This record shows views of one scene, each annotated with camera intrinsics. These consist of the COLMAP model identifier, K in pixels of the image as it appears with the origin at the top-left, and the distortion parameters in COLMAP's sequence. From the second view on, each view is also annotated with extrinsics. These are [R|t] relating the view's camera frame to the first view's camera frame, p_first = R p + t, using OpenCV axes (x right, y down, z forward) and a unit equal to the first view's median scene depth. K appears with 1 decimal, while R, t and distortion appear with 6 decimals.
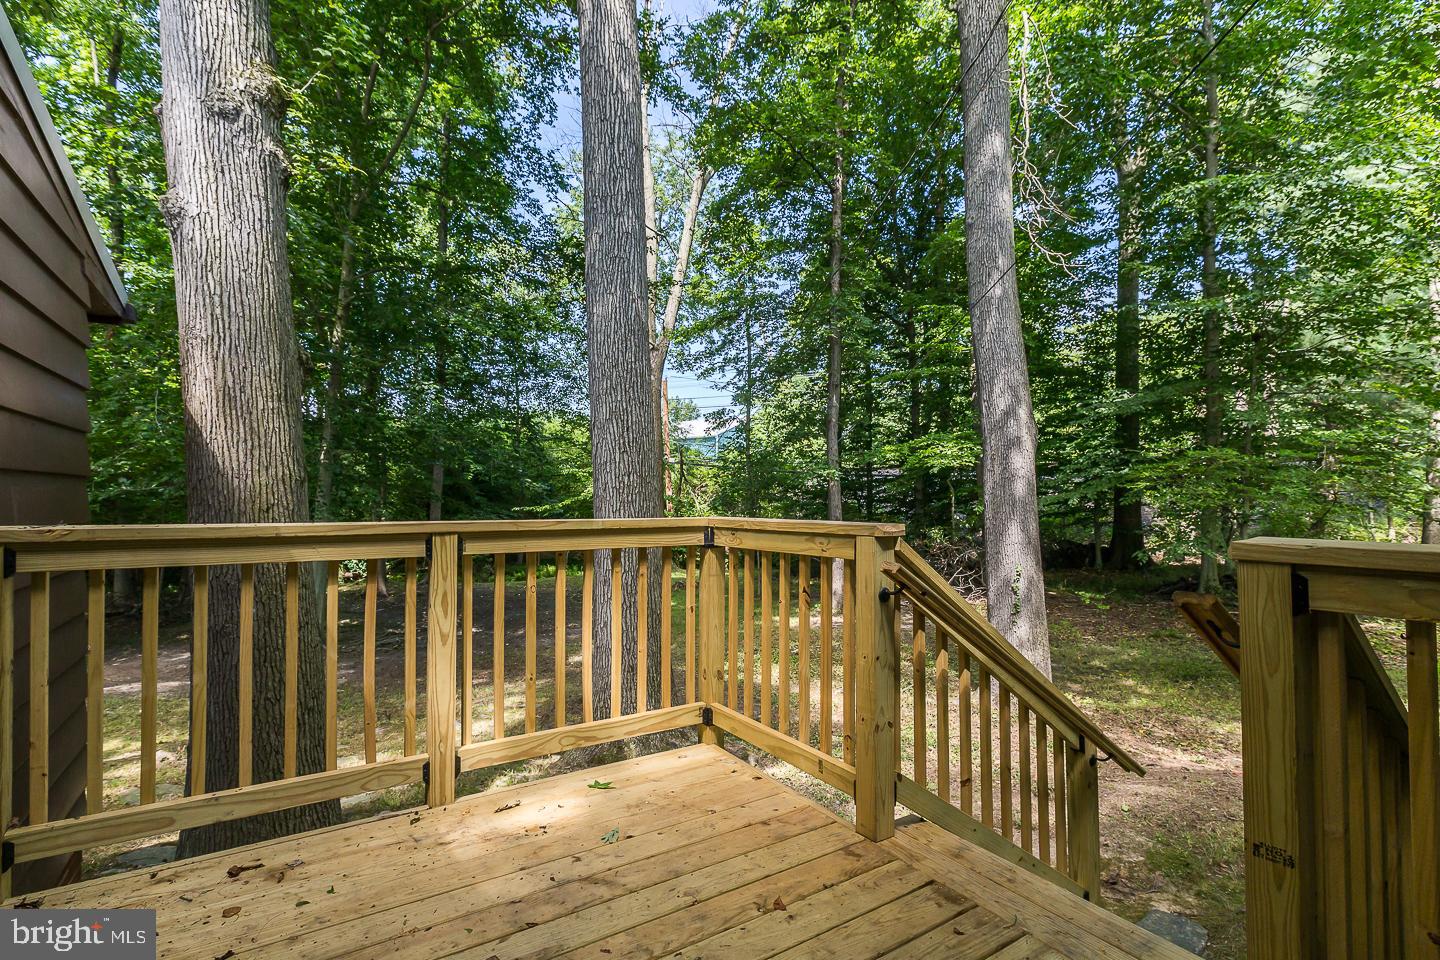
lens RADIAL K [[681.5, 0, 720.0], [0, 681.5, 480.0], [0, 0, 1]] dist [-0.001352, -0.000258]
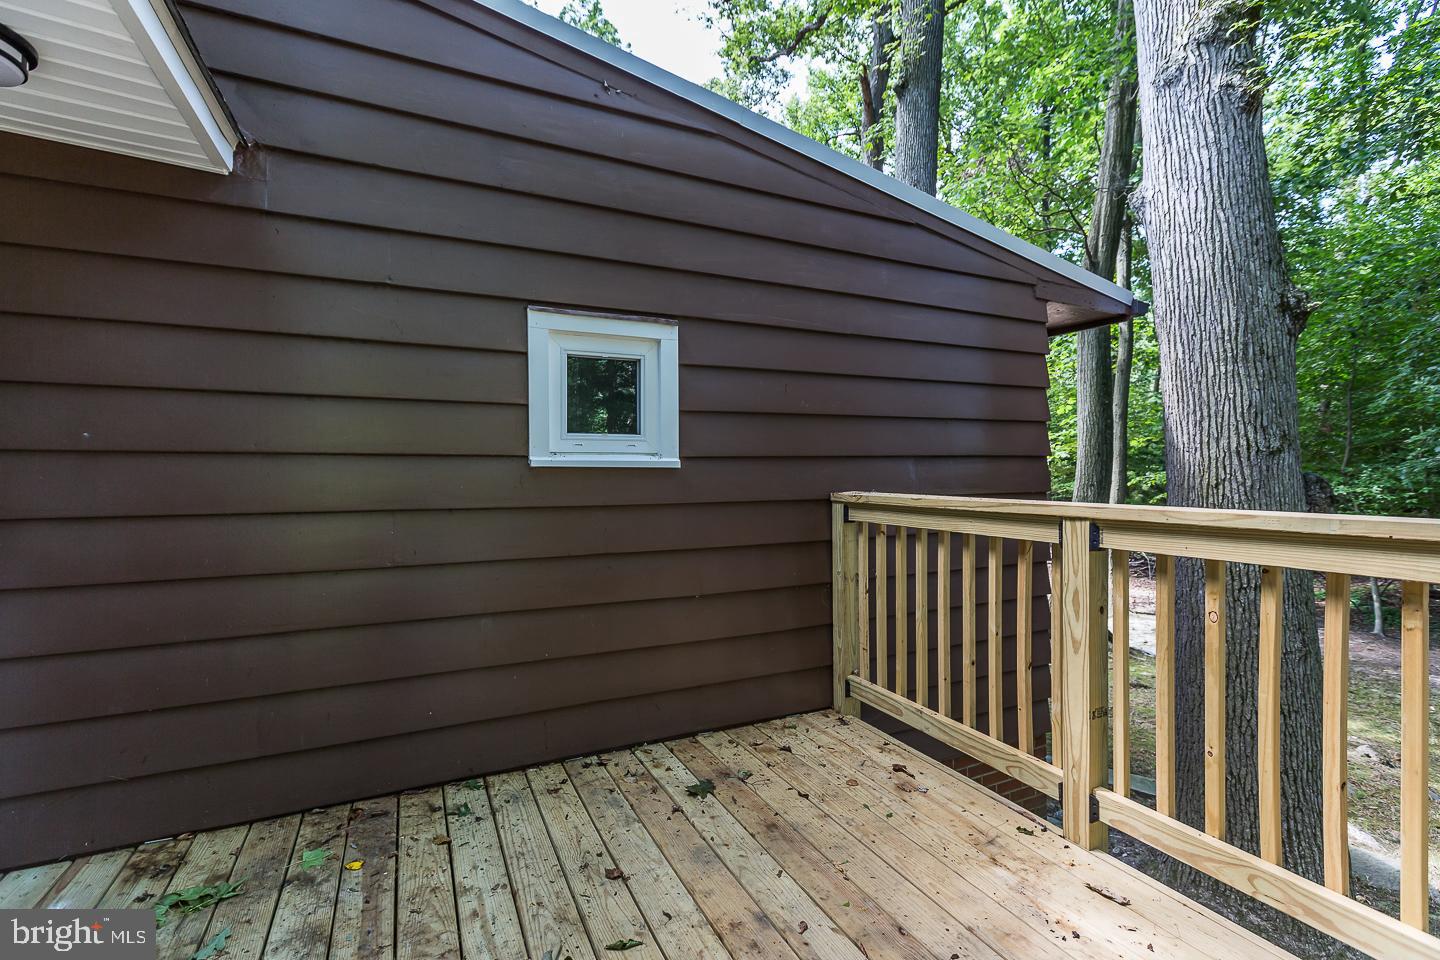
lens RADIAL K [[648.2, 0, 720.0], [0, 648.2, 480.0], [0, 0, 1]] dist [-0.002677, -0.000374]
pose [[-0.128817, 0.011859, -0.991597, 0.284784], [0.032456, 0.999443, 0.007737, 0.008453], [0.991137, -0.031187, -0.129130, 0.455207]]
